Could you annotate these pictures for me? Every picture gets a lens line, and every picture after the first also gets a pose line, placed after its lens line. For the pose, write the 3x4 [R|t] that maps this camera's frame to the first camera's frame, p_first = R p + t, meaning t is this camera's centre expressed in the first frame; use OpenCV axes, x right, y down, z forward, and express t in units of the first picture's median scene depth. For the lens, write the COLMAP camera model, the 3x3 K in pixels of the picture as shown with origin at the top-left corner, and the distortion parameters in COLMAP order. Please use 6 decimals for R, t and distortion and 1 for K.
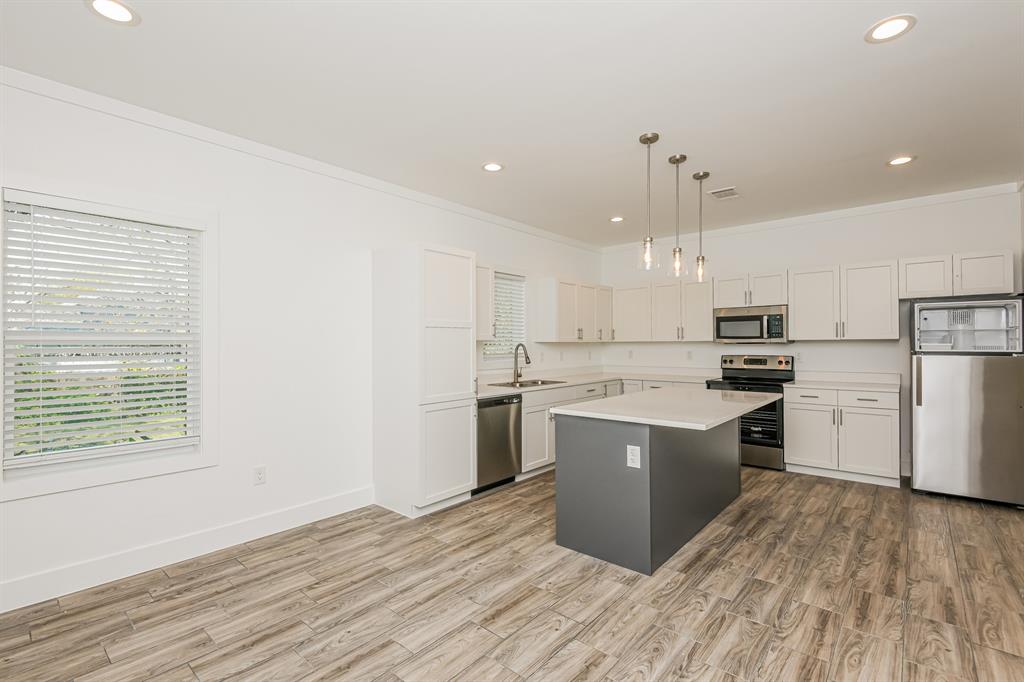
lens RADIAL K [[453.1, 0, 509.6], [0, 453.1, 344.6], [0, 0, 1]] dist [-0.022734, -0.000457]
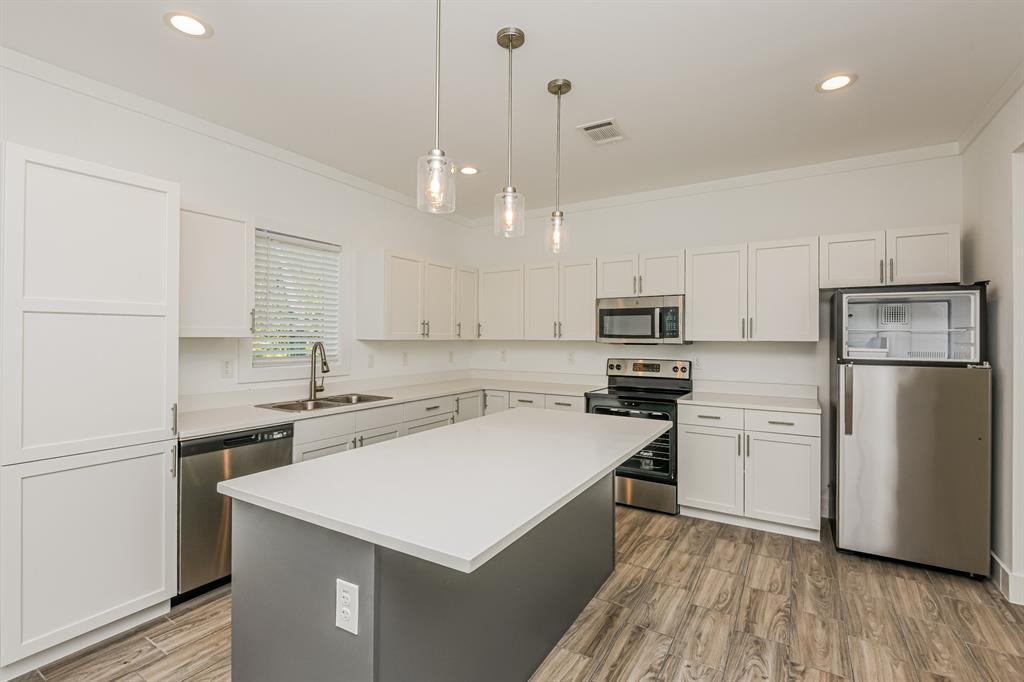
lens RADIAL K [[470.0, 0, 512.0], [0, 470.0, 341.0], [0, 0, 1]] dist [-0.011680, -0.000526]
pose [[0.982566, 0.009128, 0.185691, 0.207007], [-0.009875, 0.999946, 0.003098, -0.010472], [-0.185653, -0.004878, 0.982603, 0.304959]]
